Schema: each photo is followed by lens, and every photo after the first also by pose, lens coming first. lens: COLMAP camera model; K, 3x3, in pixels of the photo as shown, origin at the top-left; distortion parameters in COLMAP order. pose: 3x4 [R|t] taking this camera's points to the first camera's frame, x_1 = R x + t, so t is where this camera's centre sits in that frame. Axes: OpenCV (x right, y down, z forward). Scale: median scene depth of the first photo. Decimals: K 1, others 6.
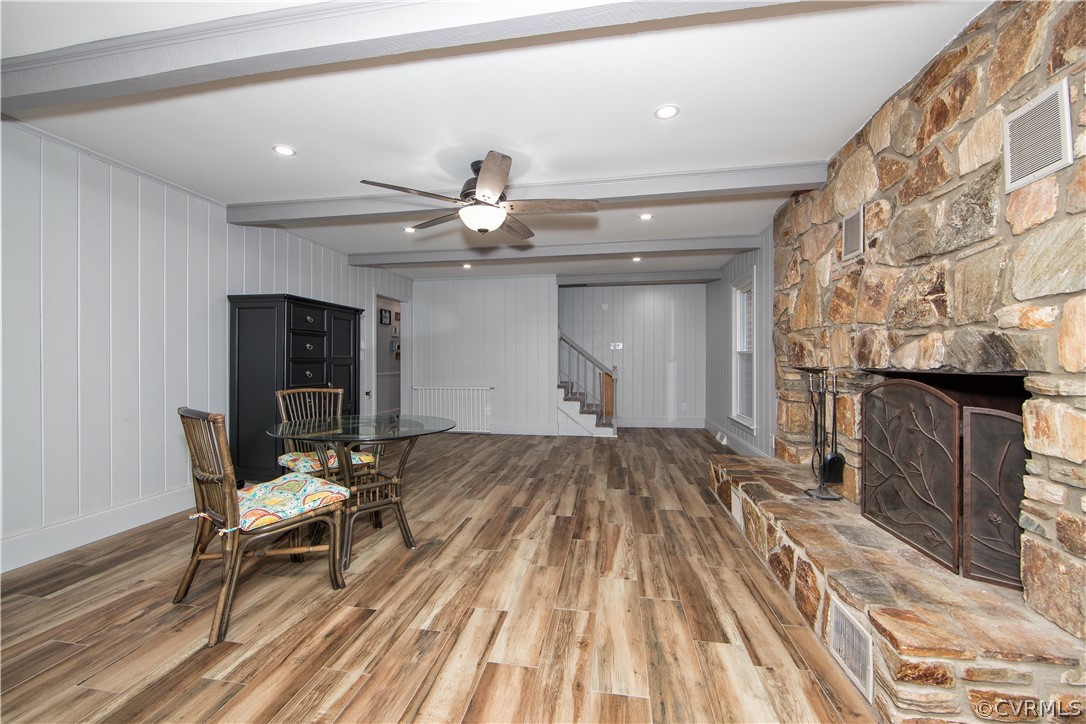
lens RADIAL K [[436.4, 0, 532.7], [0, 436.4, 360.9], [0, 0, 1]] dist [-0.015250, 0.002277]
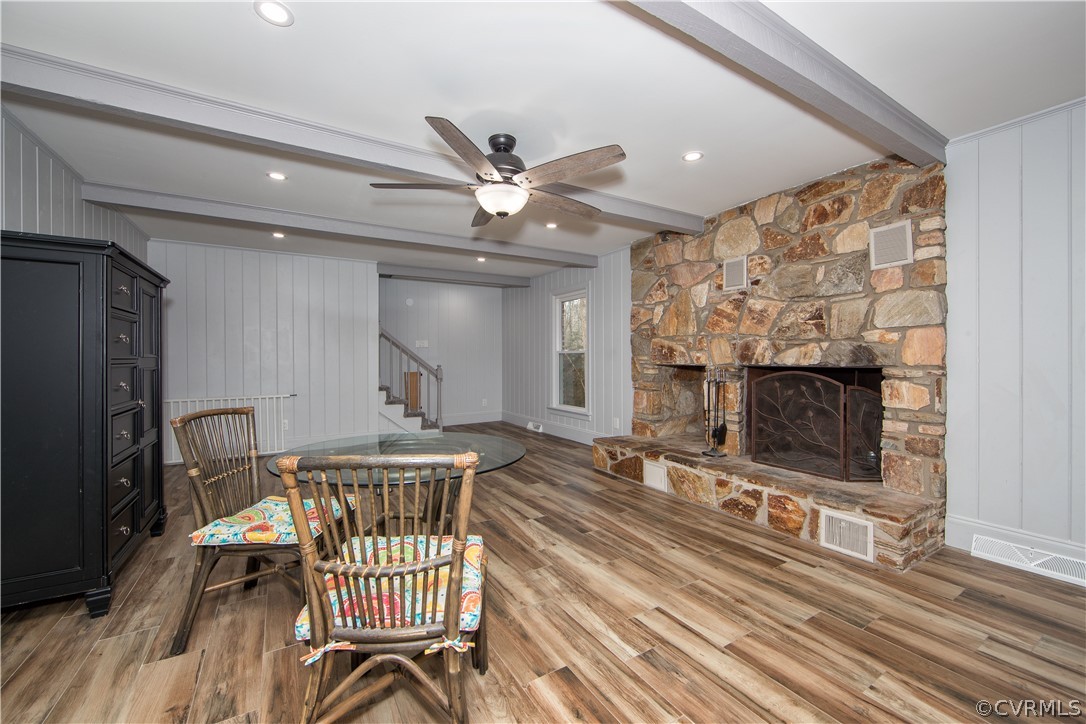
lens RADIAL K [[436.4, 0, 537.2], [0, 436.4, 360.8], [0, 0, 1]] dist [-0.015250, 0.002277]
pose [[0.749824, -0.007554, 0.661594, -0.892579], [0.003404, 0.999966, 0.007559, -0.011434], [-0.661629, -0.003416, 0.749824, 0.399596]]
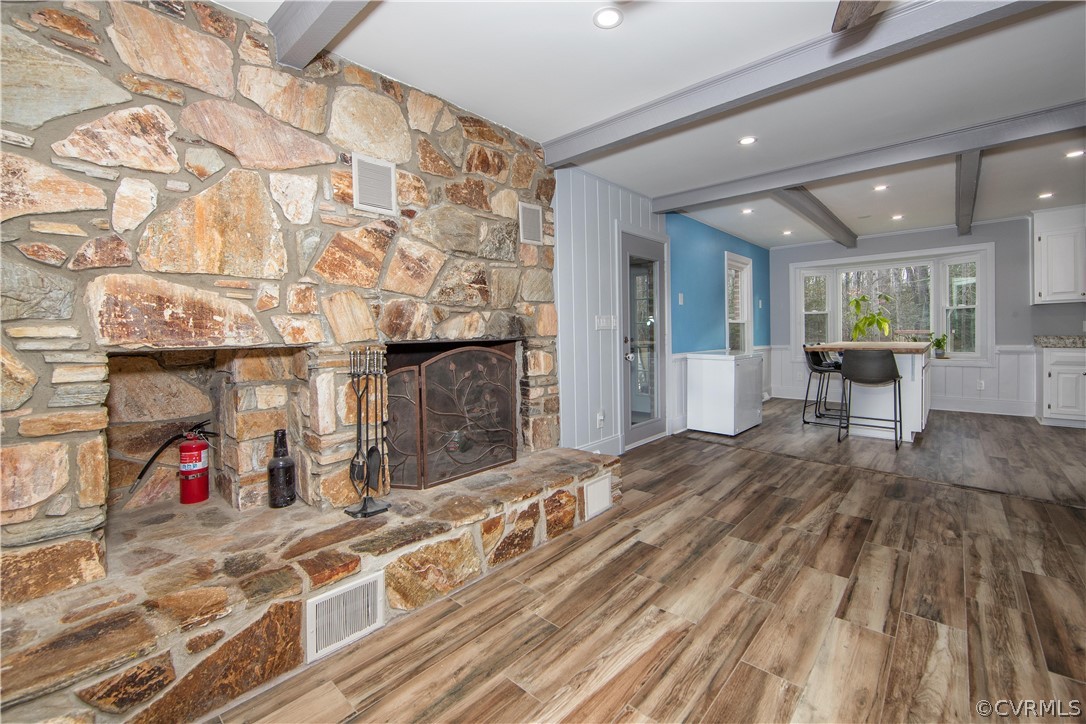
lens RADIAL K [[451.7, 0, 568.0], [0, 451.7, 342.4], [0, 0, 1]] dist [-0.009284, 0.001164]
pose [[-0.868084, 0.005067, 0.496391, -0.039380], [0.016624, 0.999684, 0.018867, 0.009131], [-0.496138, 0.024630, -0.867894, 1.905444]]
